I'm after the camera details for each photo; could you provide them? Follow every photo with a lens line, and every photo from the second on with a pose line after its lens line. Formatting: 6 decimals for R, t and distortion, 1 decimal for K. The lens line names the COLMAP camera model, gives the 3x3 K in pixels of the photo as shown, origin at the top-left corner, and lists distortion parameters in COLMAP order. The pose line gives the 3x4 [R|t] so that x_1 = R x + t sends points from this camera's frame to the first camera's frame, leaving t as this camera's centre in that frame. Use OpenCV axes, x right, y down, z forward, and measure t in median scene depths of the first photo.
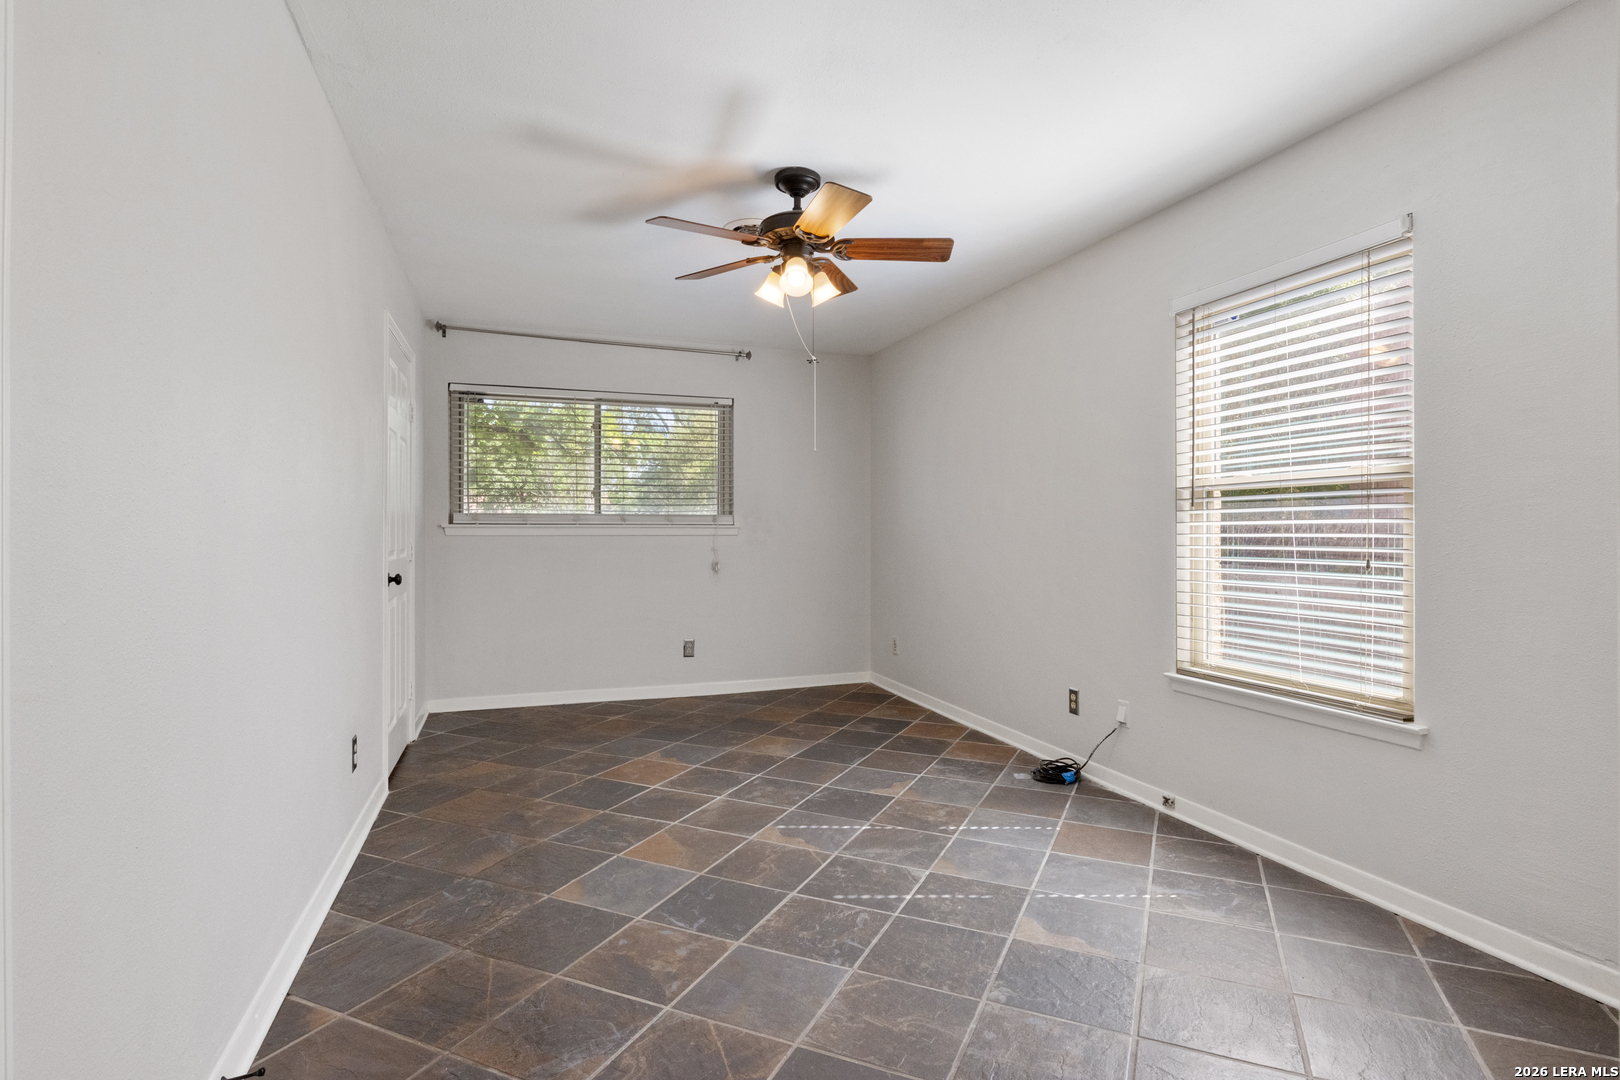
lens RADIAL K [[813.7, 0, 812.2], [0, 813.7, 525.8], [0, 0, 1]] dist [-0.004264, -0.001324]
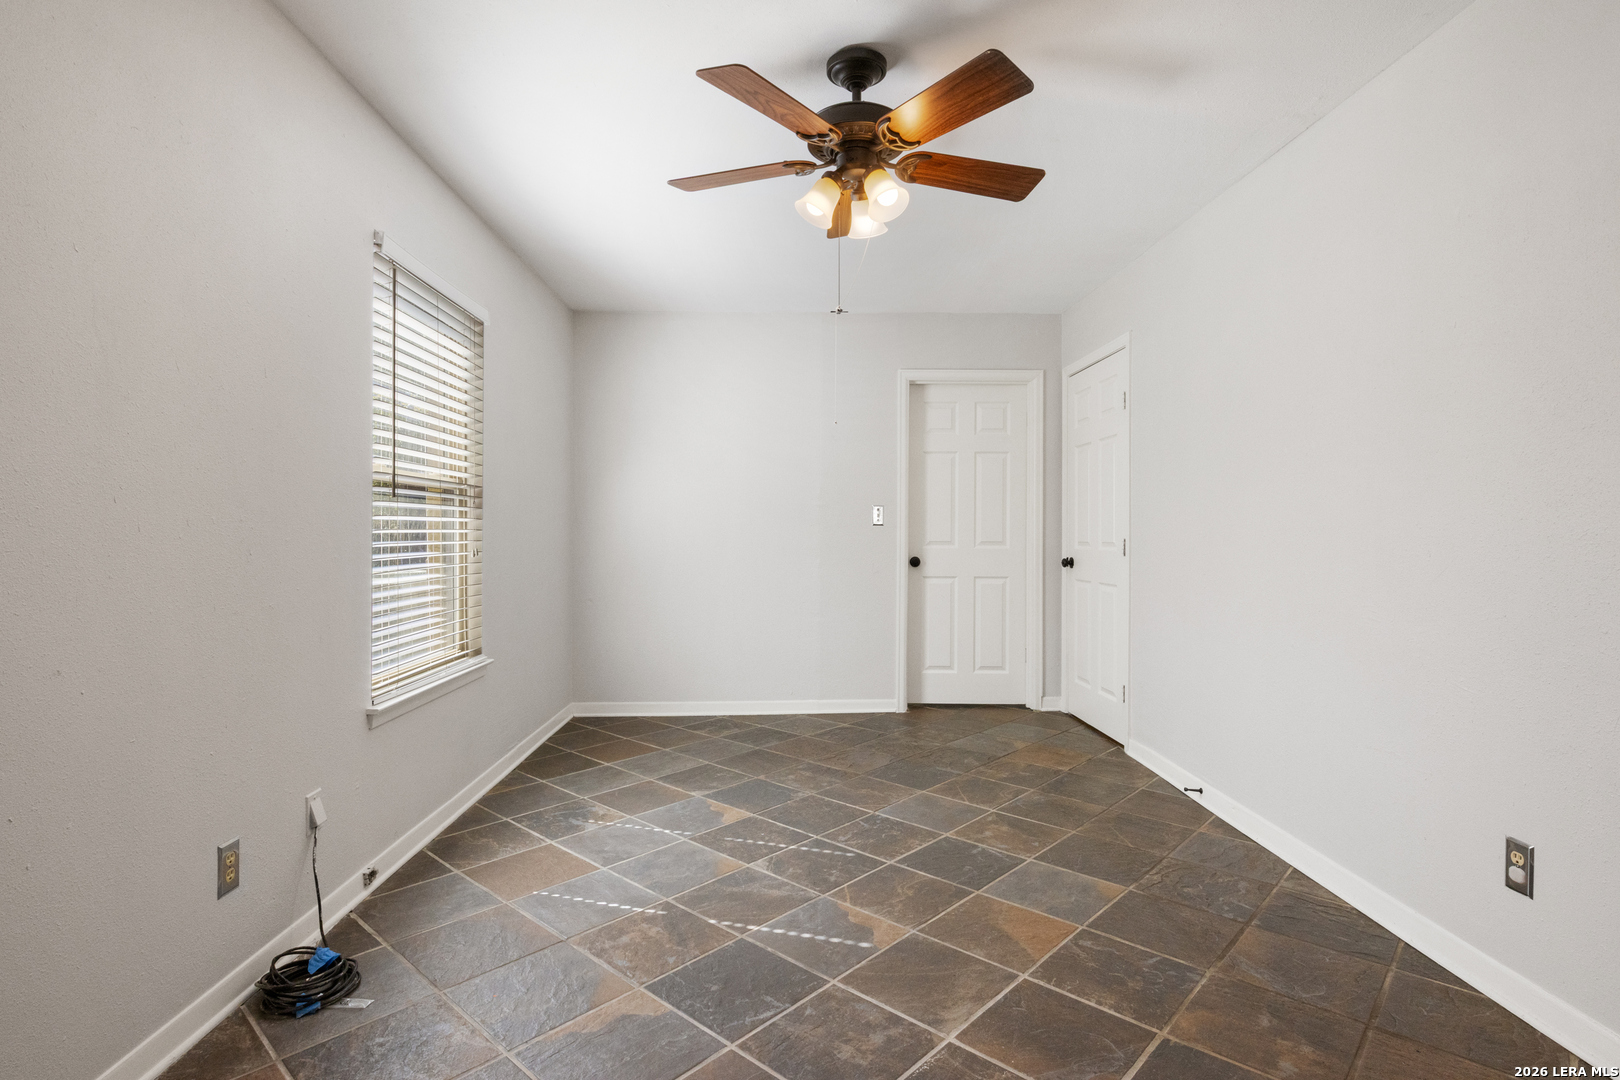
lens RADIAL K [[813.7, 0, 812.2], [0, 813.7, 525.8], [0, 0, 1]] dist [-0.004264, -0.001324]
pose [[-0.951931, 0.002407, 0.306302, -0.236664], [-0.001705, 0.999912, -0.013156, 0.017971], [-0.306307, -0.013046, -0.951844, 1.904101]]
